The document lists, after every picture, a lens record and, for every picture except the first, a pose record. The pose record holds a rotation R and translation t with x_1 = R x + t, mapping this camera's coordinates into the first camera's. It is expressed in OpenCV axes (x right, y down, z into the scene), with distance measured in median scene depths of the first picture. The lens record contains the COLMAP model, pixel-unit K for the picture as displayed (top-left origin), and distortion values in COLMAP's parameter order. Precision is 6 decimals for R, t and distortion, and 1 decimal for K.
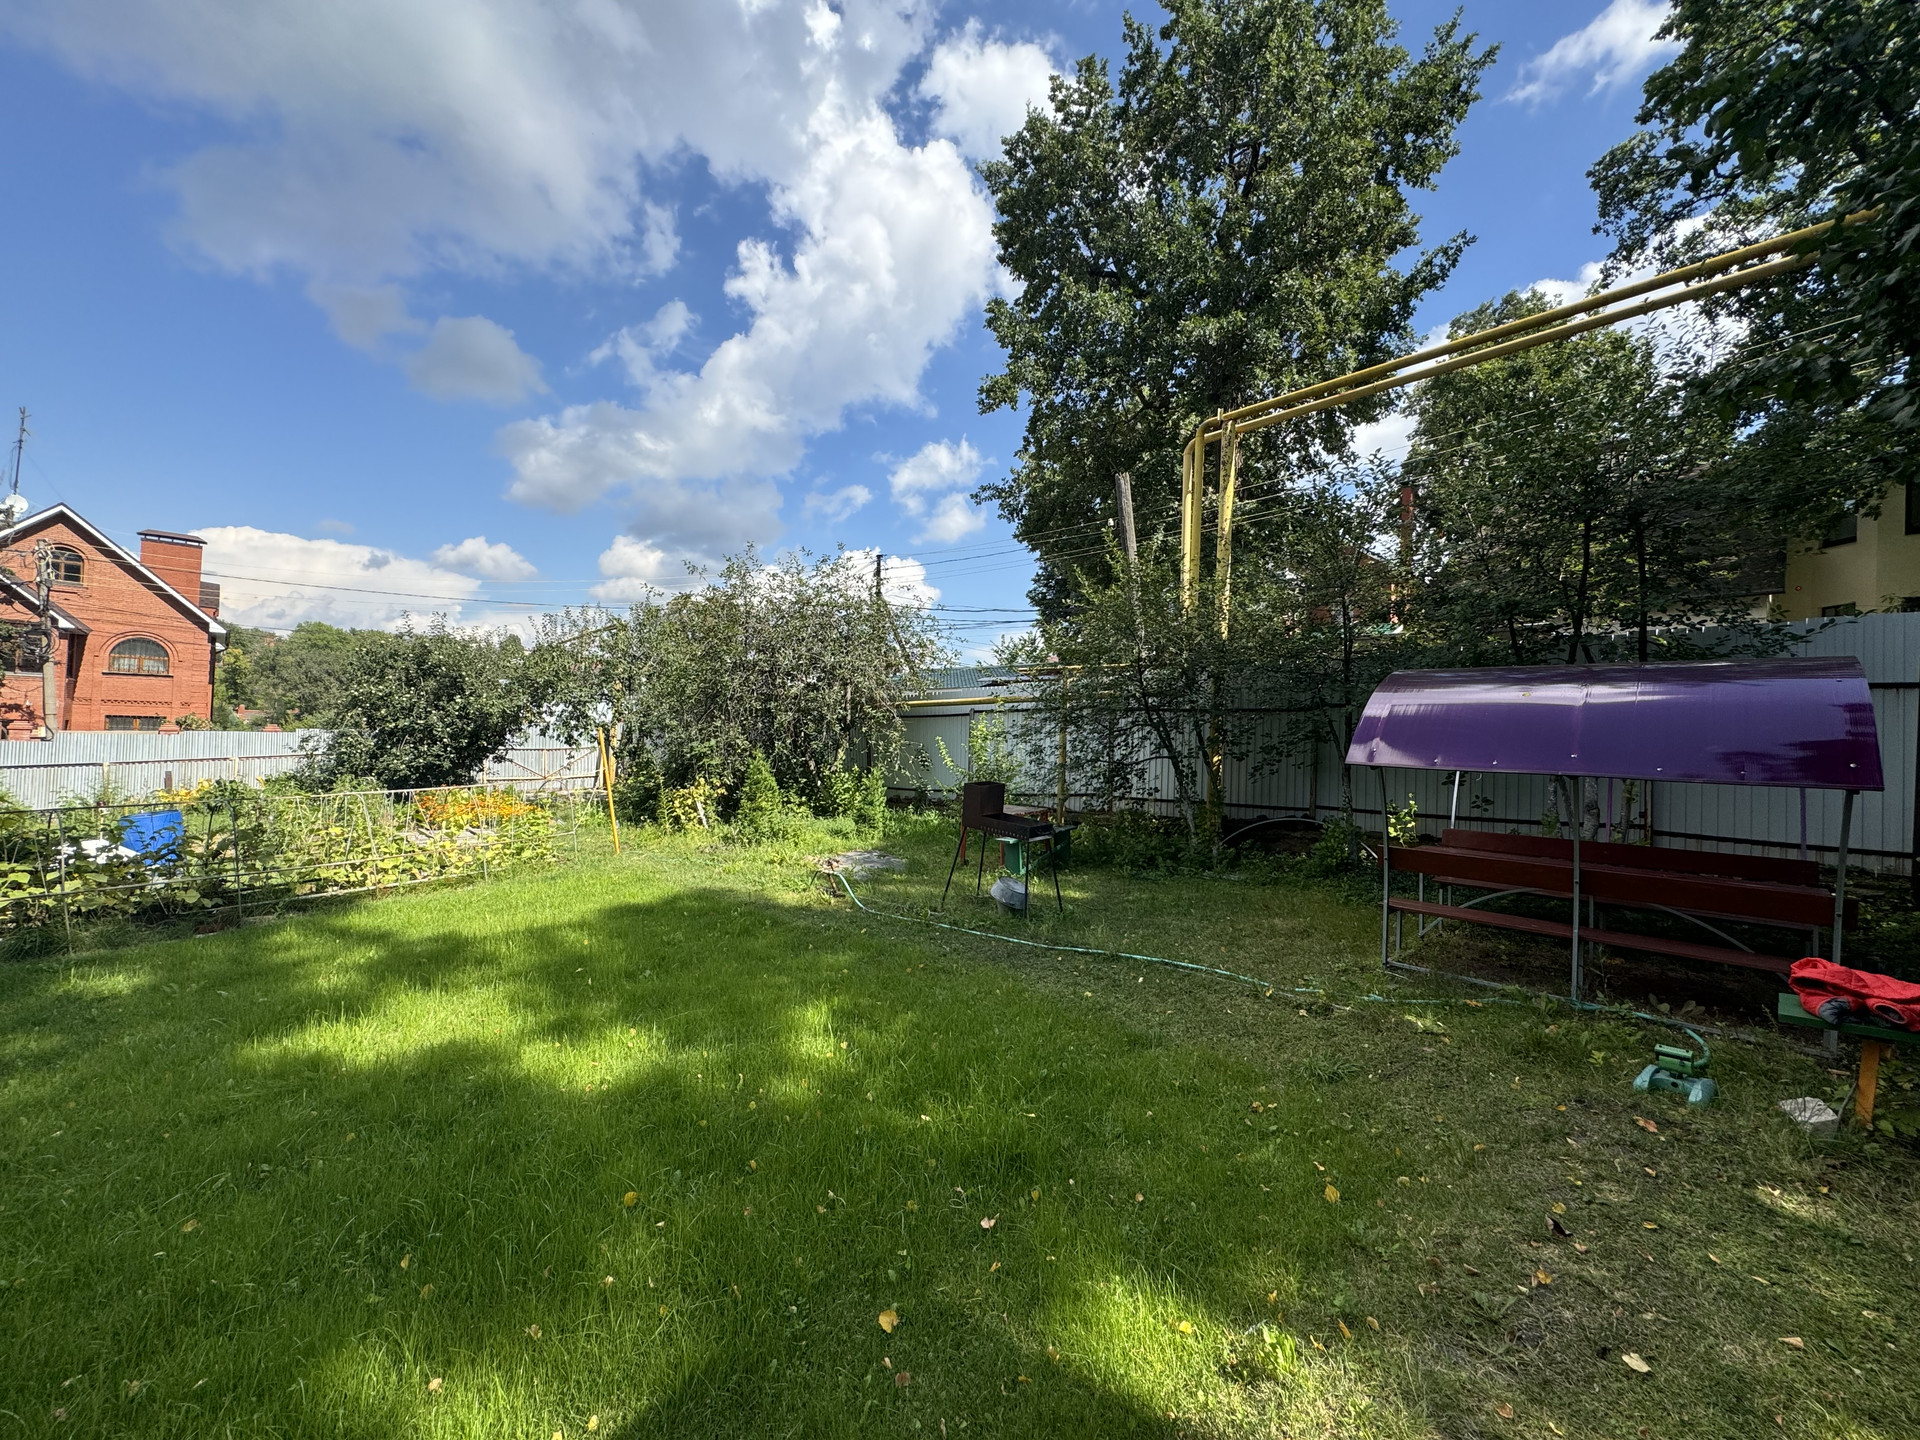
lens RADIAL K [[761.0, 0, 960.0], [0, 761.0, 720.0], [0, 0, 1]] dist [-0.000716, -0.000581]
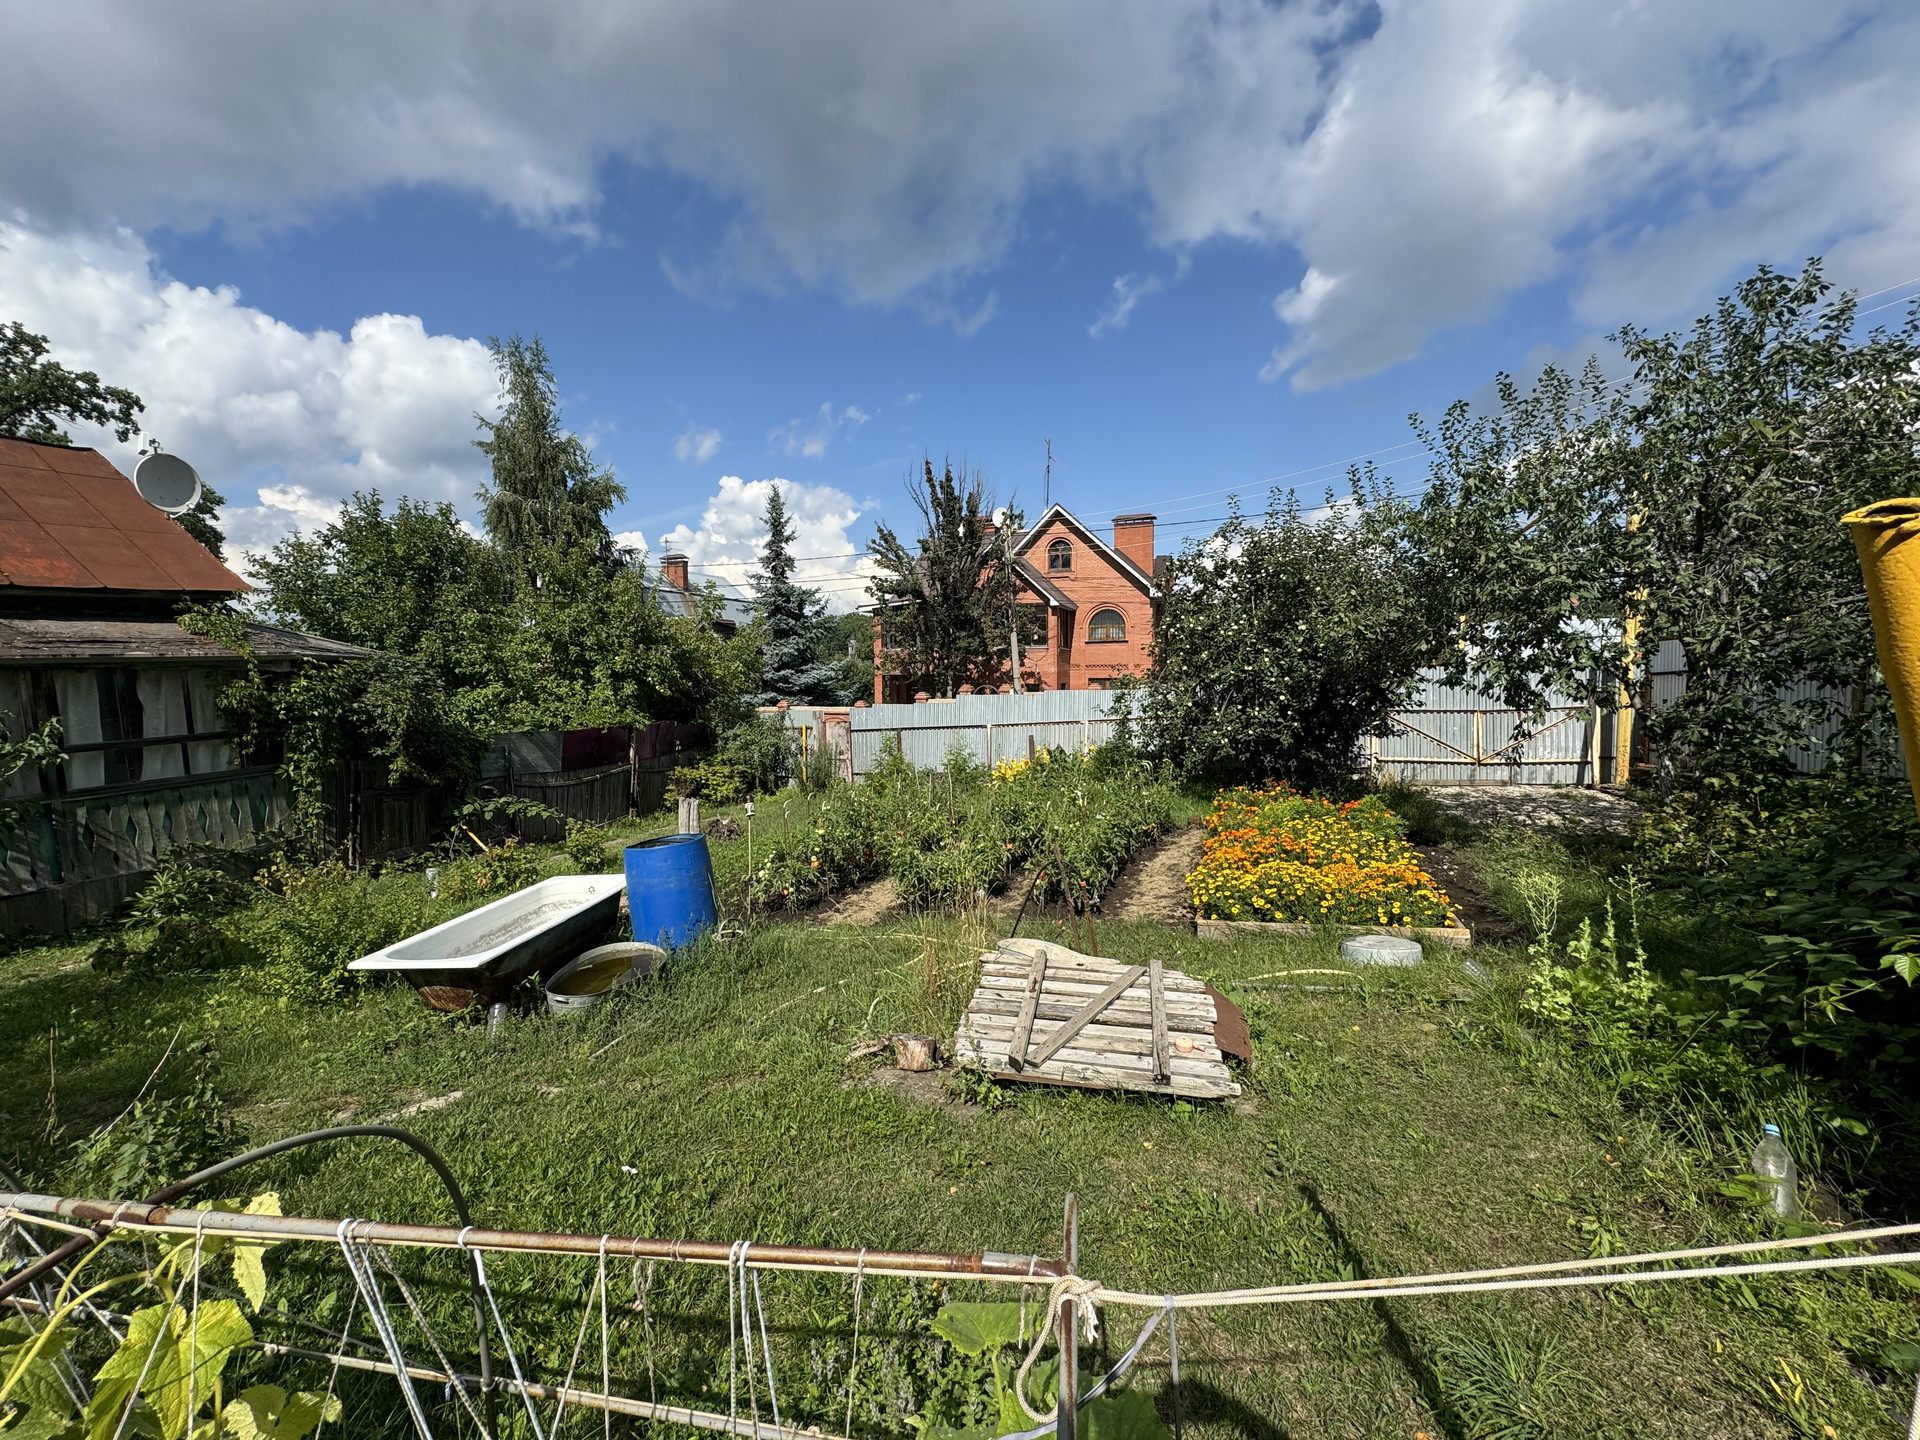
lens RADIAL K [[761.0, 0, 960.0], [0, 761.0, 720.0], [0, 0, 1]] dist [-0.000716, -0.000581]
pose [[0.437761, 0.015980, -0.898949, -0.262336], [0.038871, 0.998571, 0.036680, 0.012740], [0.898251, -0.051000, 0.436514, 0.523166]]
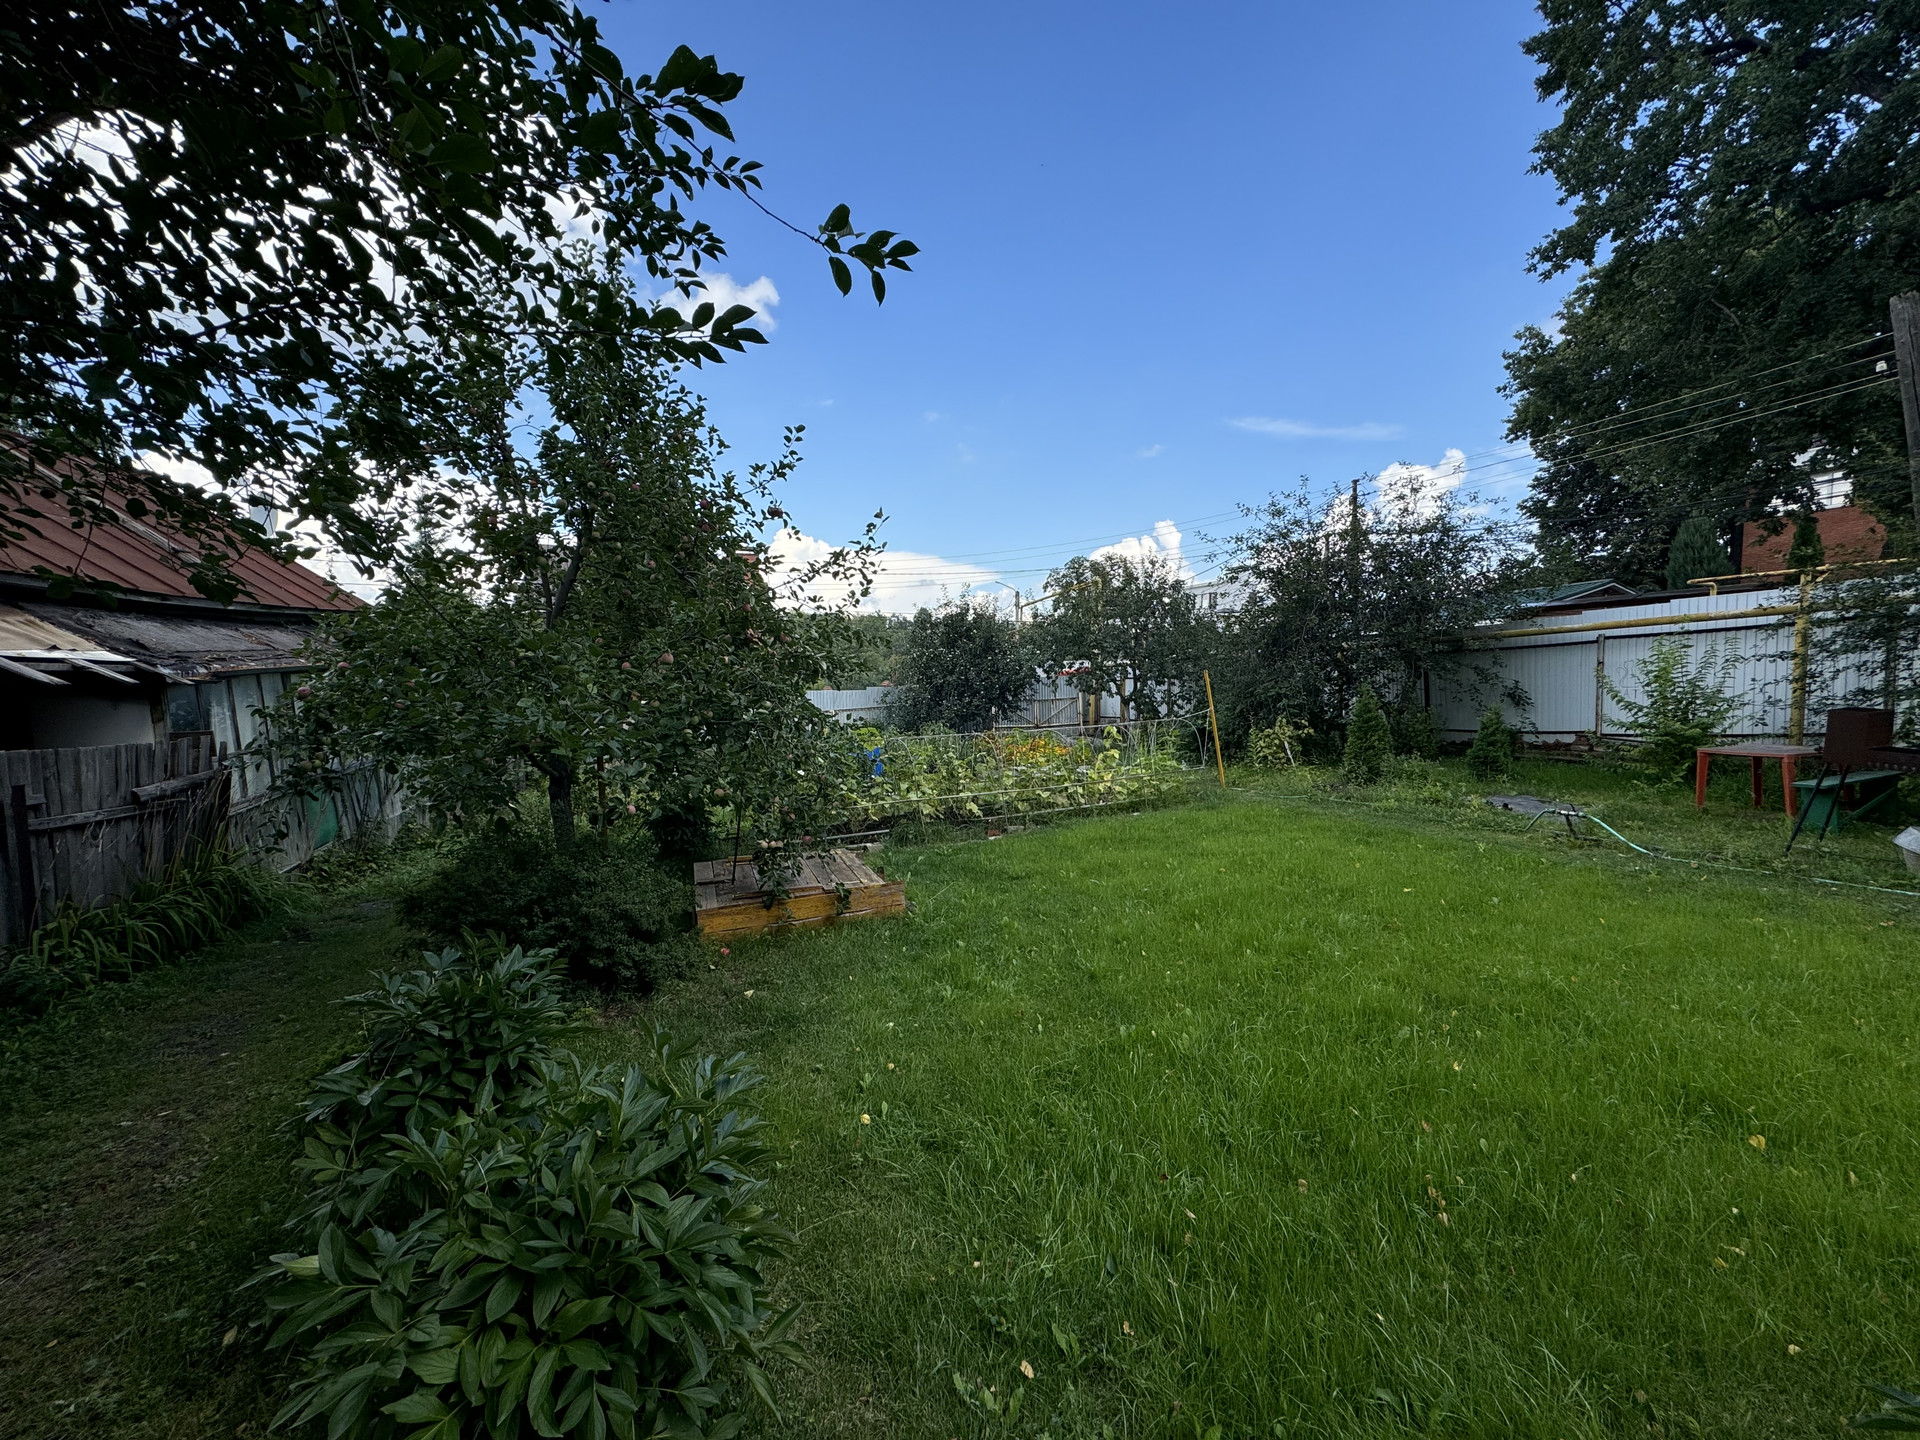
lens RADIAL K [[761.0, 0, 960.0], [0, 761.0, 720.0], [0, 0, 1]] dist [-0.000716, -0.000581]
pose [[0.888133, -0.009469, -0.459489, -0.168479], [0.036956, 0.998022, 0.050864, 0.007641], [0.458098, -0.062155, 0.886726, -0.052206]]
